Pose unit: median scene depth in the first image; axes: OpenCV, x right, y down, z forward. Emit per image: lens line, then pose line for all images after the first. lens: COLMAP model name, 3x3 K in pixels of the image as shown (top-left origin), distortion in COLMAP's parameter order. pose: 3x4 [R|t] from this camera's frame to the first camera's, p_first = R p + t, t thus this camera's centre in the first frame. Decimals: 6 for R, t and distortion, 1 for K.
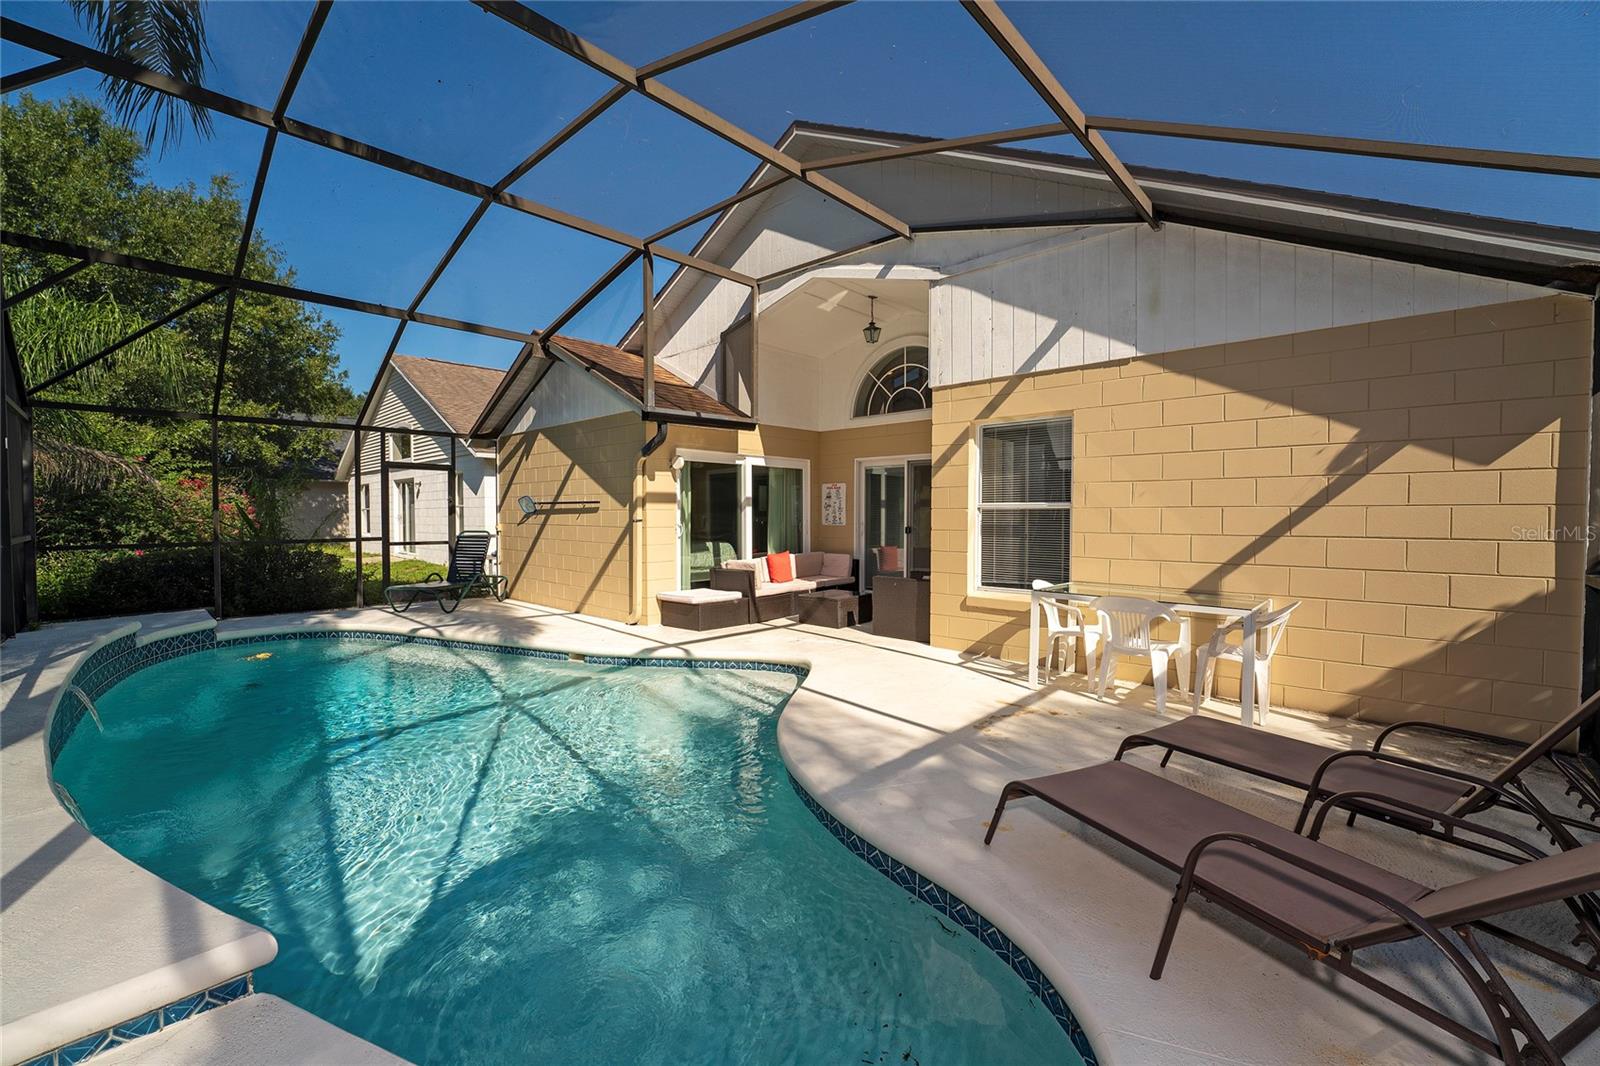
lens RADIAL K [[641.9, 0, 784.7], [0, 641.9, 532.2], [0, 0, 1]] dist [-0.006843, -0.000492]
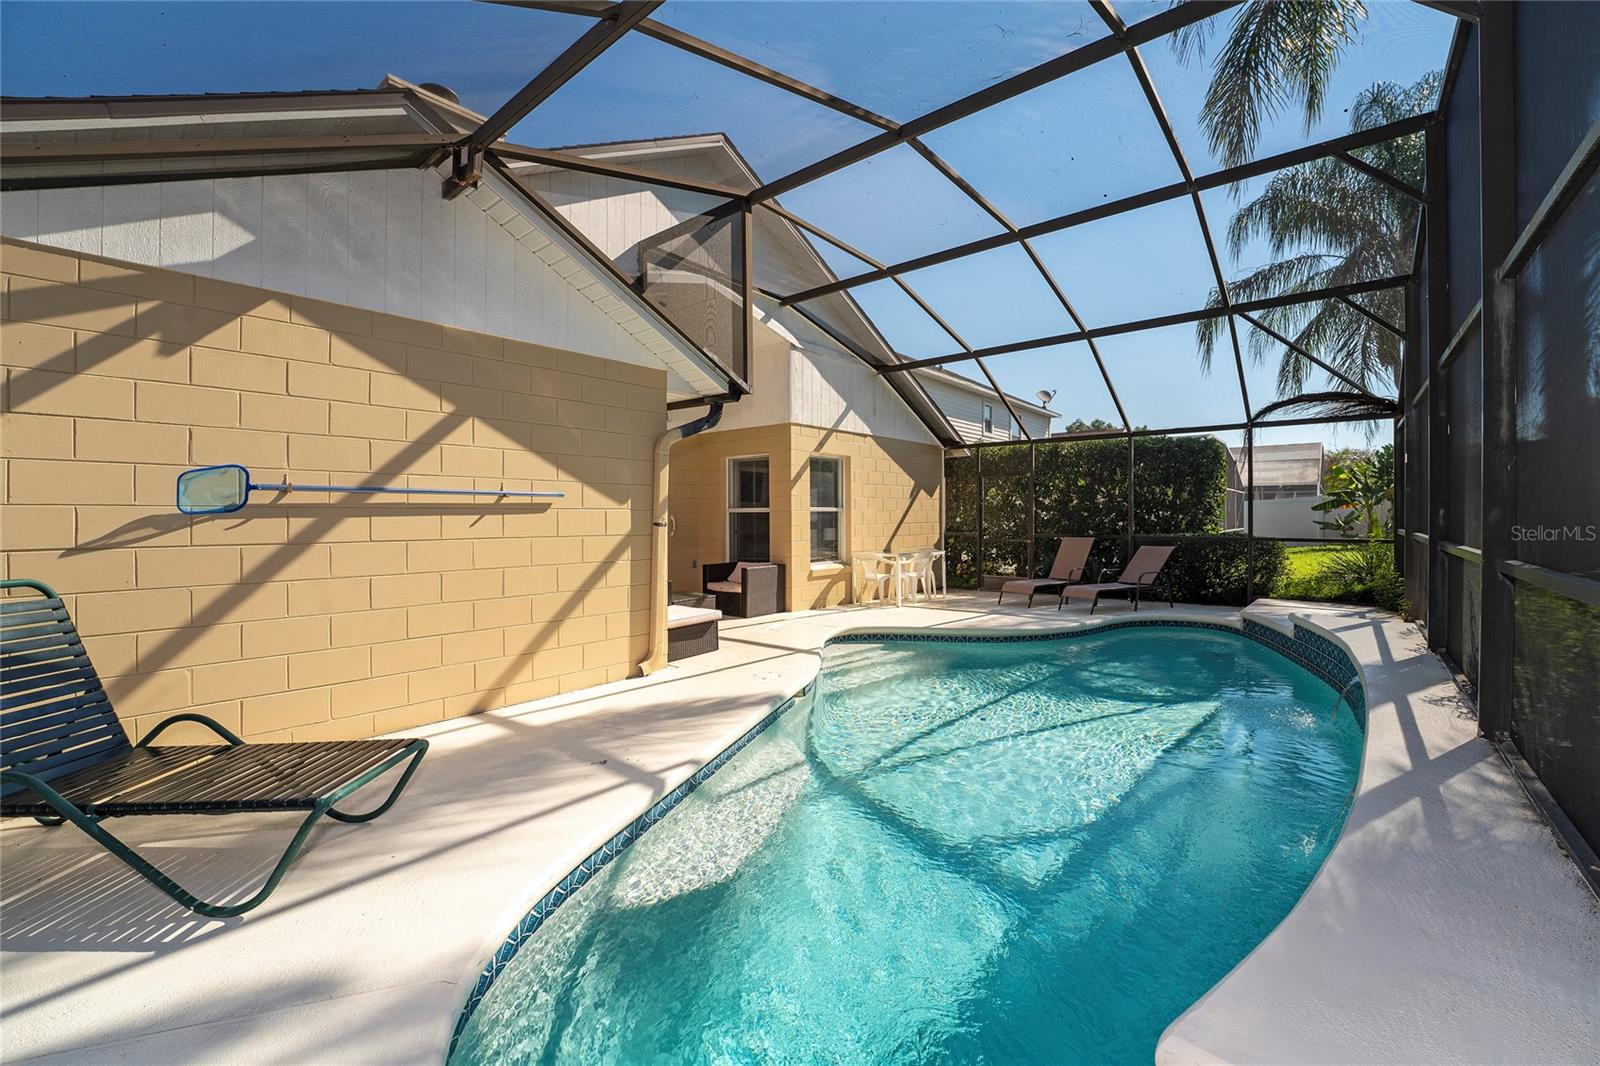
lens RADIAL K [[641.9, 0, 804.4], [0, 641.9, 526.2], [0, 0, 1]] dist [-0.006843, -0.000492]
pose [[-0.063909, -0.016439, 0.997820, -1.226837], [0.036086, 0.999172, 0.018772, -0.029583], [-0.997303, 0.037207, -0.063263, 1.144260]]
